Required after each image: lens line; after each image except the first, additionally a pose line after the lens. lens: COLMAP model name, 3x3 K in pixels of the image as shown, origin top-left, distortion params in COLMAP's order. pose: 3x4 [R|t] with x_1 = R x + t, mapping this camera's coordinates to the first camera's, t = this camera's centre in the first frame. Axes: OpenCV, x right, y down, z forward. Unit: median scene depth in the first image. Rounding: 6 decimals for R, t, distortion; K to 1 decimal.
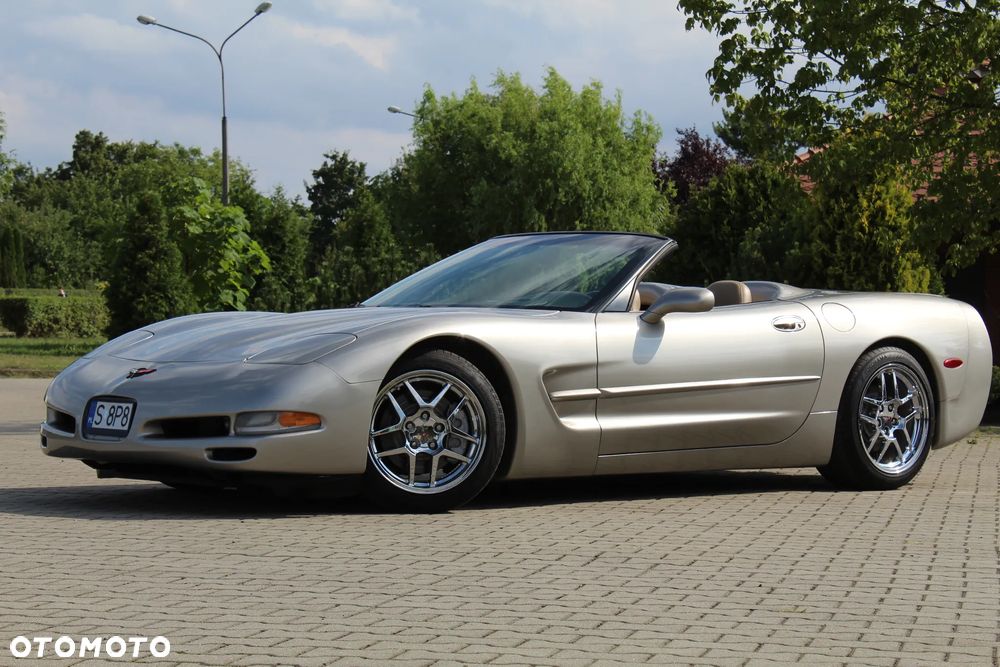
lens RADIAL K [[2419.9, 0, 502.7], [0, 2419.9, 341.6], [0, 0, 1]] dist [0.070999, 0.000000]
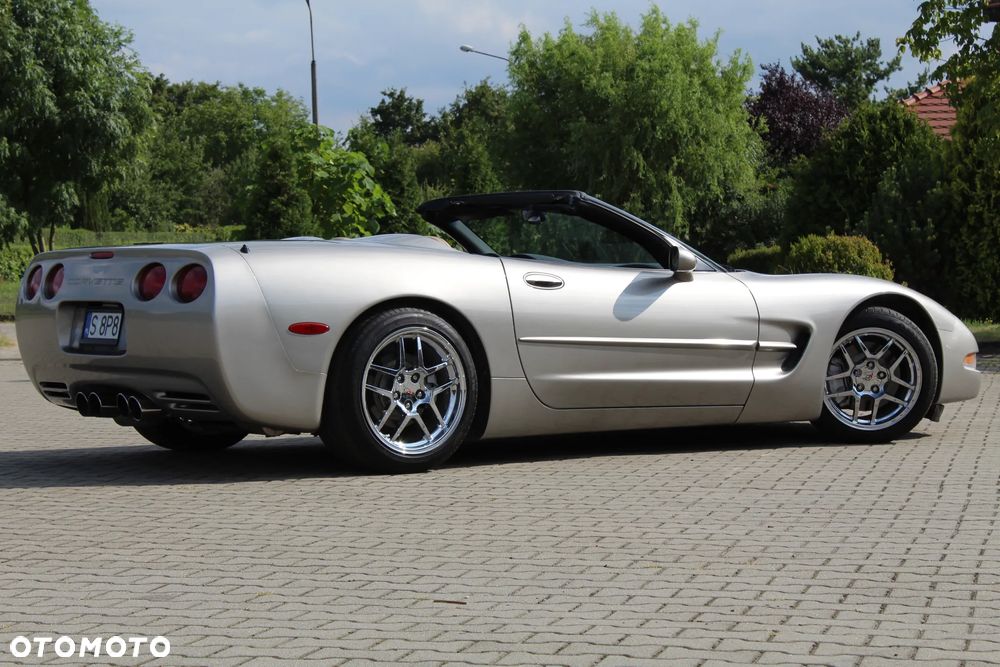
lens RADIAL K [[2419.9, 0, 492.5], [0, 2419.9, 327.8], [0, 0, 1]] dist [0.070999, 0.000000]
pose [[0.999635, -0.015067, -0.022424, -0.046656], [0.015556, 0.999641, 0.021800, -0.004047], [0.022088, -0.022140, 0.999511, -0.043652]]
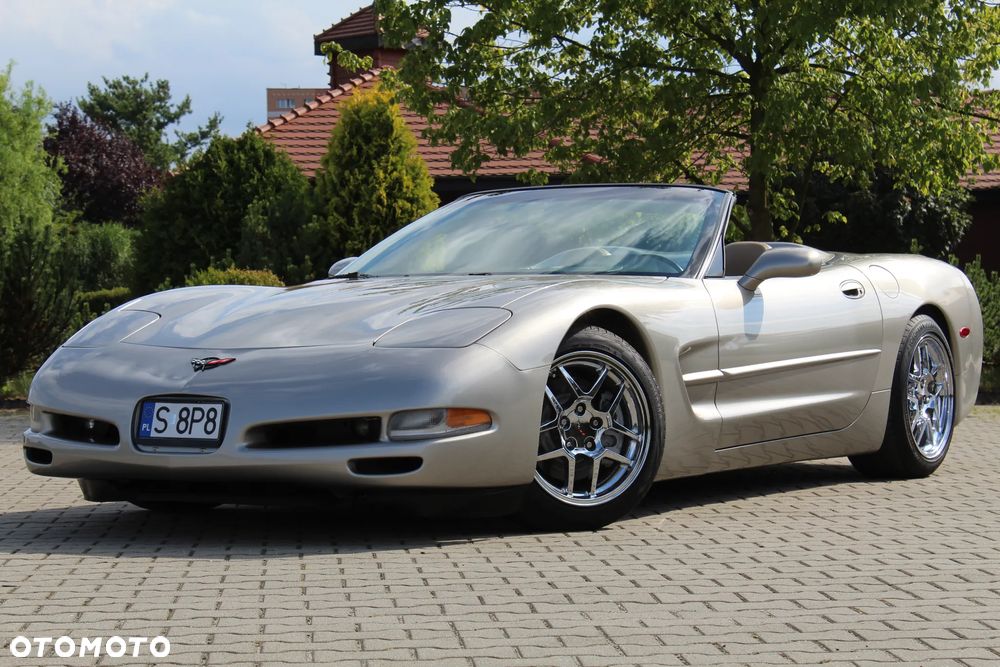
lens RADIAL K [[2419.9, 0, 496.7], [0, 2419.9, 343.4], [0, 0, 1]] dist [0.070999, 0.000000]
pose [[0.958833, -0.022048, 0.283114, -0.079639], [0.019641, 0.999743, 0.011338, -0.000133], [-0.283291, -0.005311, 0.959019, 0.067480]]
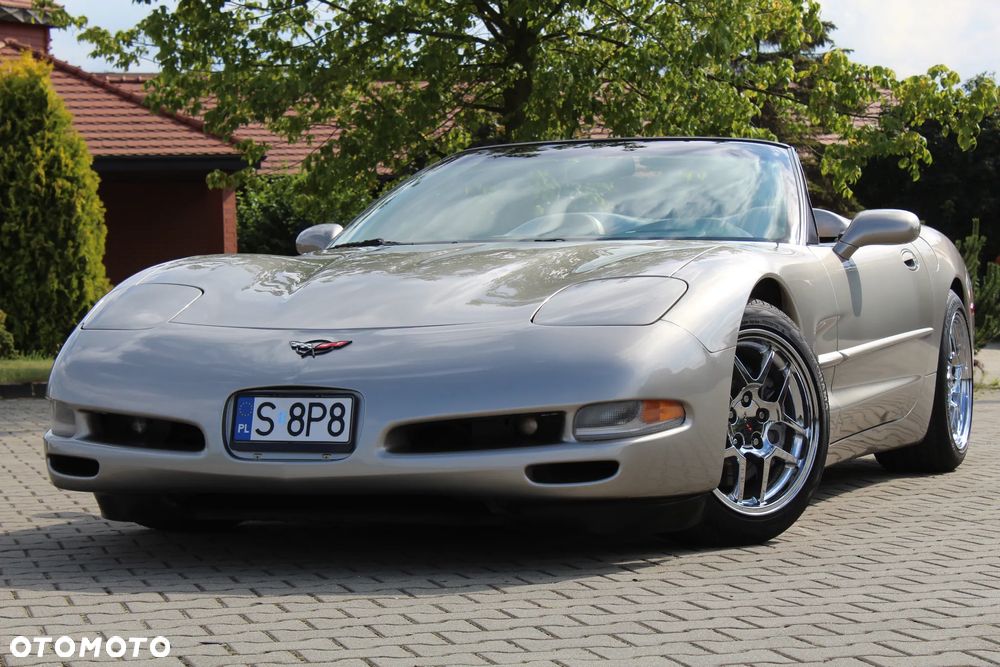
lens RADIAL K [[2419.9, 0, 501.4], [0, 2419.9, 336.5], [0, 0, 1]] dist [0.070999, 0.000000]
pose [[0.888841, -0.029607, 0.457257, -0.110742], [0.024487, 0.999554, 0.017120, 0.000189], [-0.457560, -0.004020, 0.889170, 0.123108]]
